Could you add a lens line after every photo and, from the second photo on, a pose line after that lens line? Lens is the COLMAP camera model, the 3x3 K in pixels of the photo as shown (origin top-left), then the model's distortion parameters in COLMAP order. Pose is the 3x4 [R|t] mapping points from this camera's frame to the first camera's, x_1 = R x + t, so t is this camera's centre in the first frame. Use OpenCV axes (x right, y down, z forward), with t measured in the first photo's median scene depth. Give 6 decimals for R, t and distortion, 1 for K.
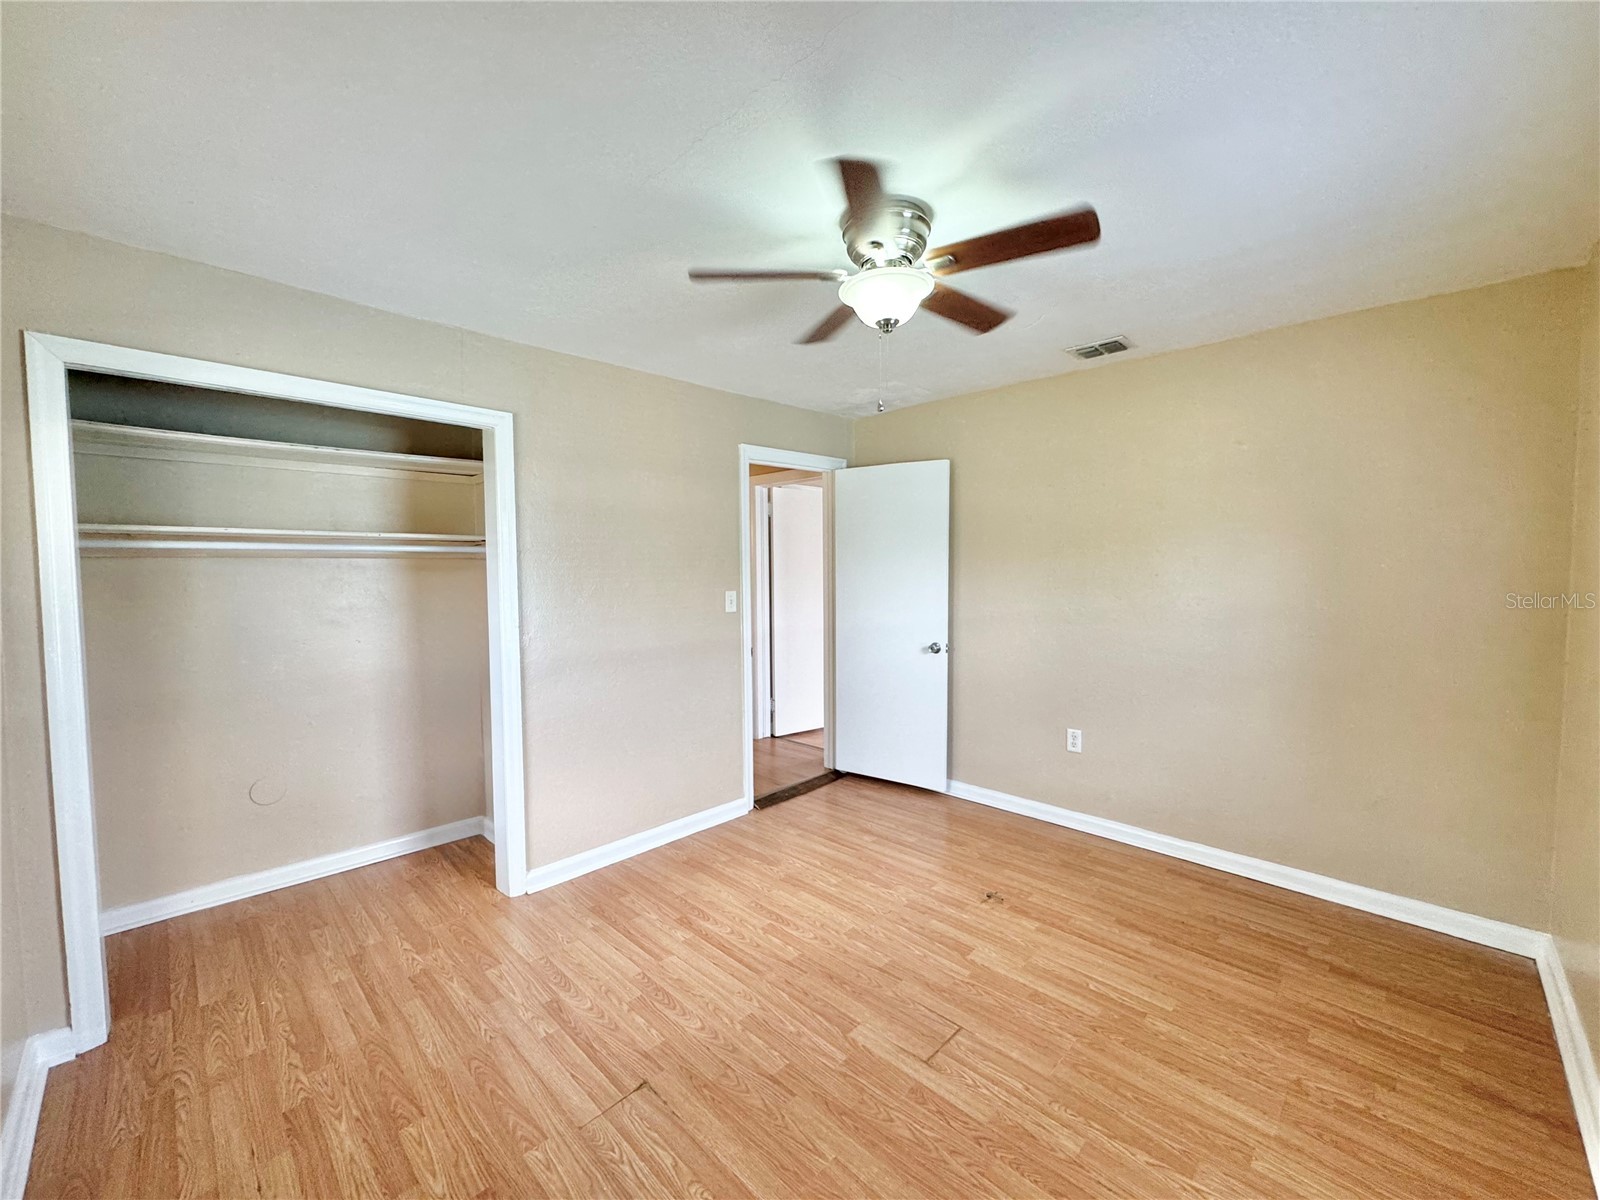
lens RADIAL K [[643.7, 0, 800.0], [0, 643.7, 600.0], [0, 0, 1]] dist [0.018359, 0.000024]
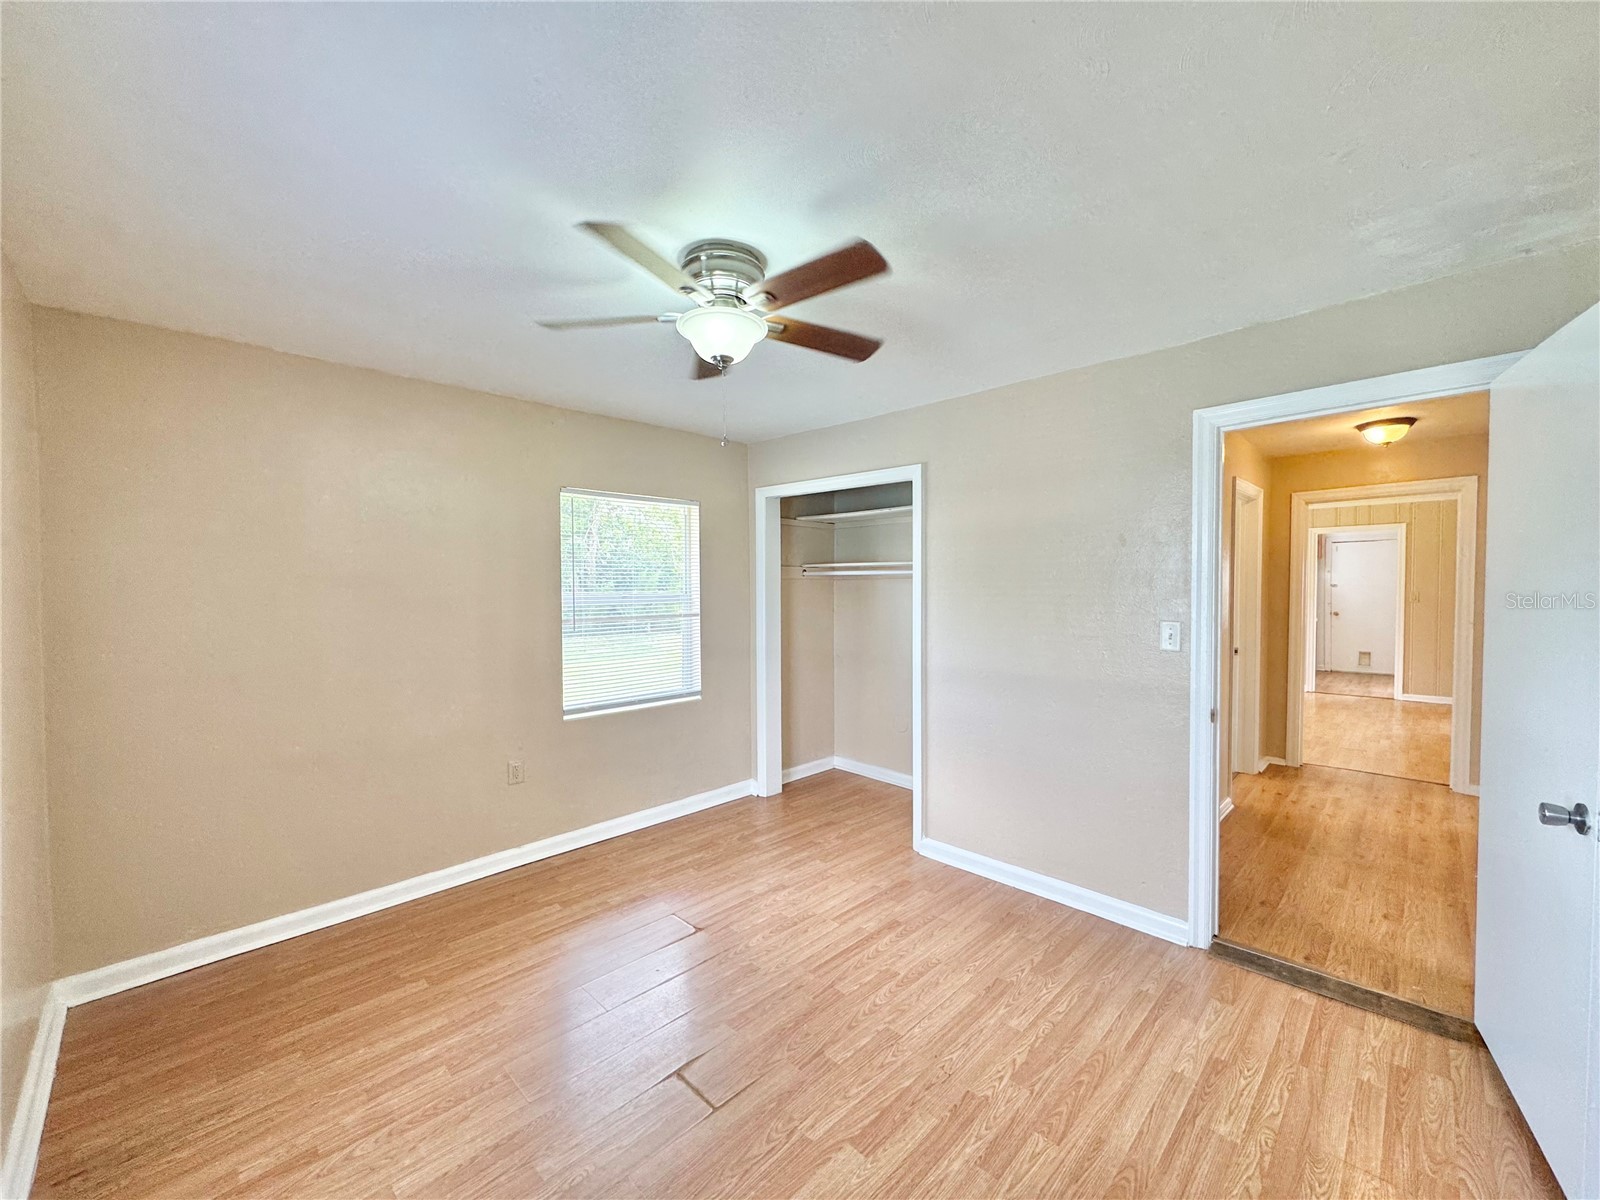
lens RADIAL K [[635.6, 0, 803.4], [0, 635.6, 601.2], [0, 0, 1]] dist [-0.003057, -0.000024]
pose [[0.006252, 0.036472, -0.999315, 0.793990], [-0.043560, 0.998396, 0.036166, -0.058498], [0.999031, 0.043304, 0.007831, 0.781877]]
